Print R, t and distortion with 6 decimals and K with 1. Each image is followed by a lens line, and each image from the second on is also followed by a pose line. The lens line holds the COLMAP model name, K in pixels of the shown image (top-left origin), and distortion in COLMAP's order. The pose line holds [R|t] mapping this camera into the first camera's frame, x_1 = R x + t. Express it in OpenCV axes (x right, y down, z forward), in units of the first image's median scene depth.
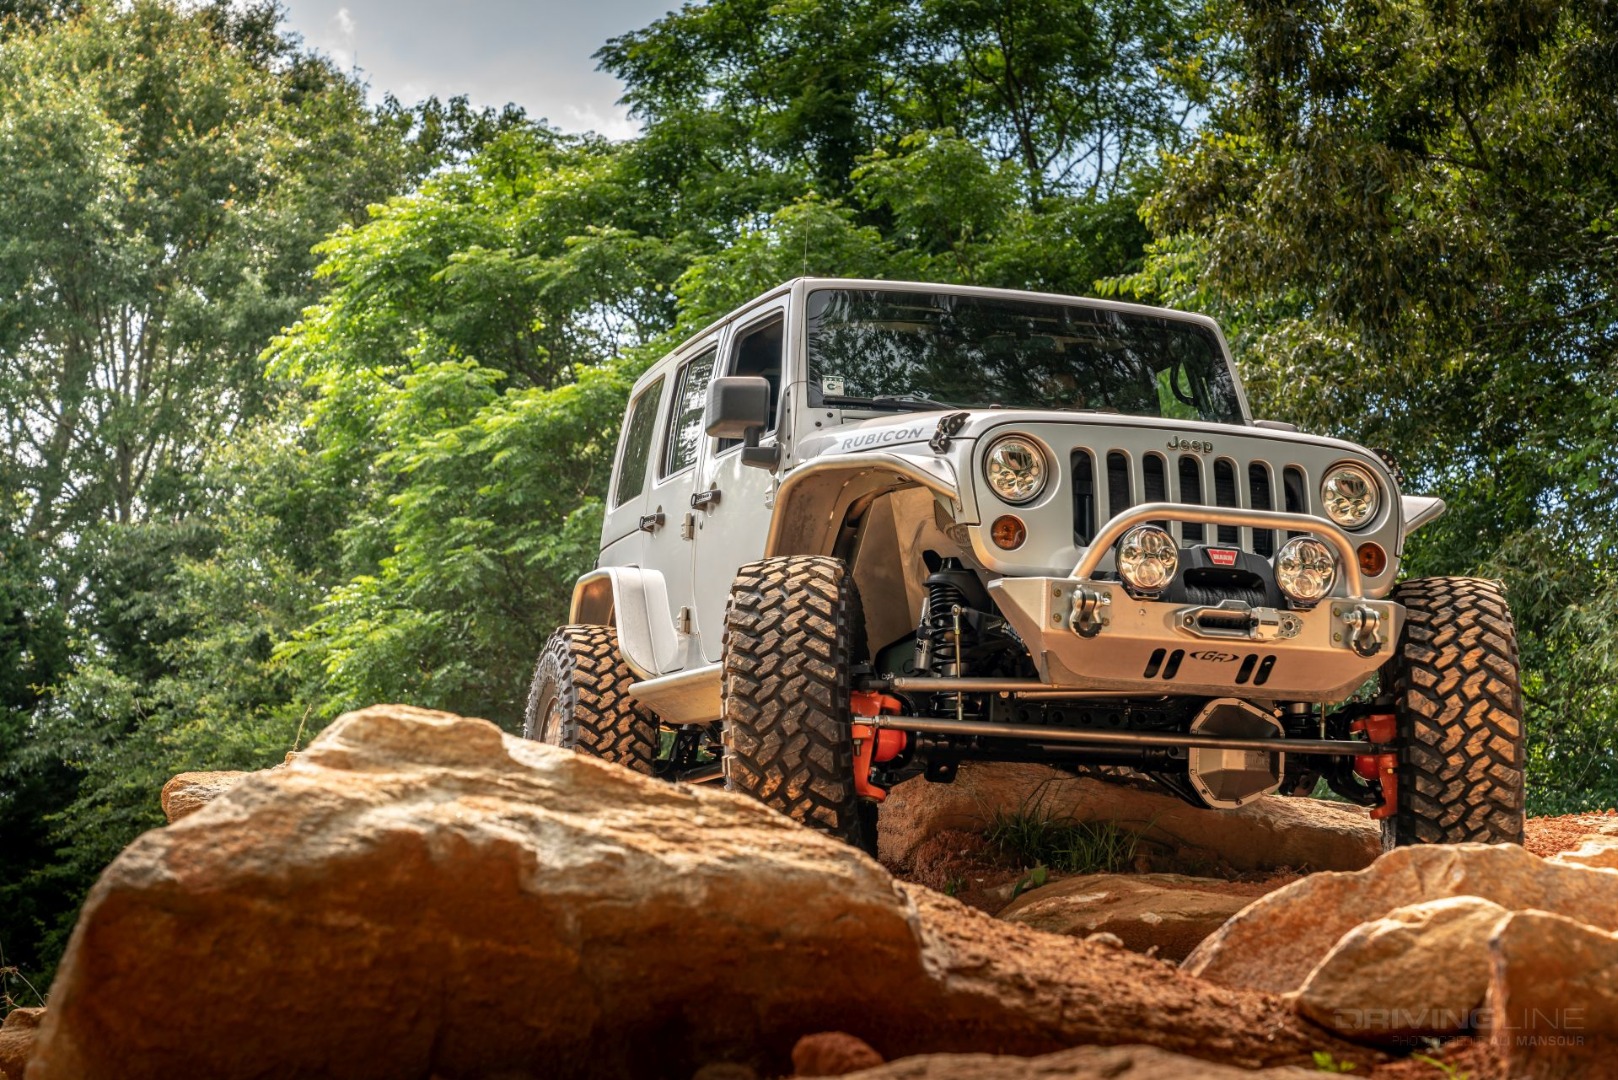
lens RADIAL K [[3204.7, 0, 809.2], [0, 3204.7, 540.0], [0, 0, 1]] dist [0.017313, 0.000000]
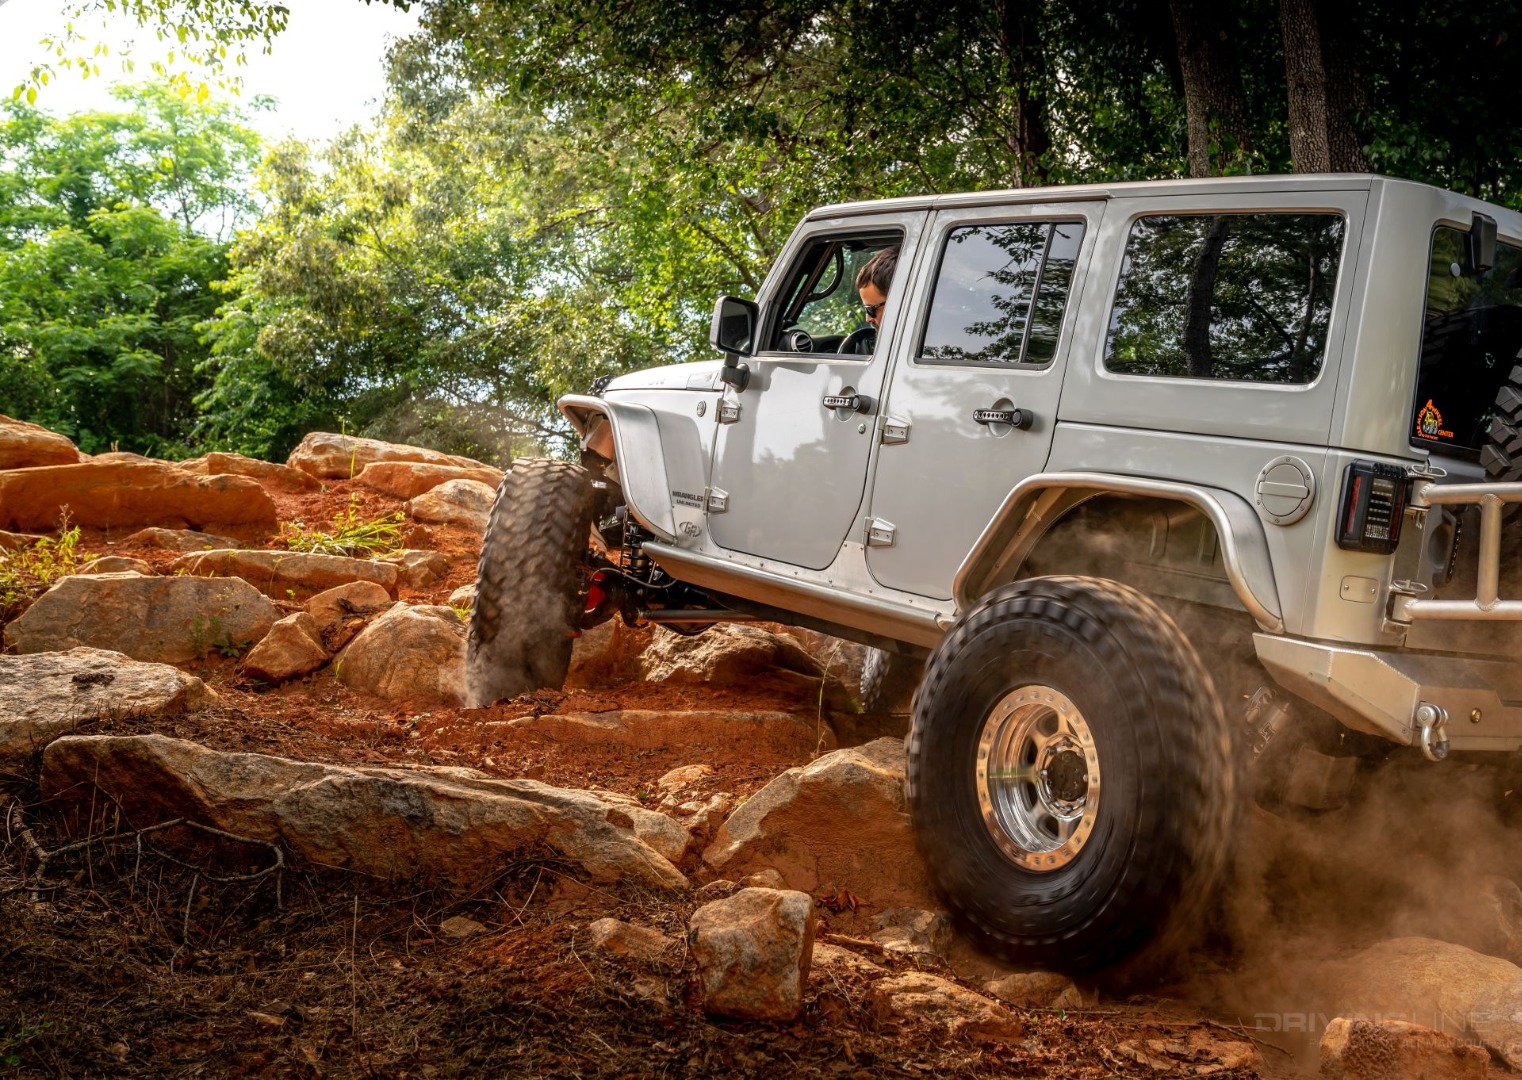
lens RADIAL K [[1477.2, 0, 762.2], [0, 1477.2, 535.2], [0, 0, 1]] dist [0.041408, 0.000000]
pose [[0.905037, 0.017640, 0.424968, 0.001348], [-0.051635, 0.996306, 0.068610, 0.003701], [-0.422188, -0.084038, 0.902605, -0.132072]]
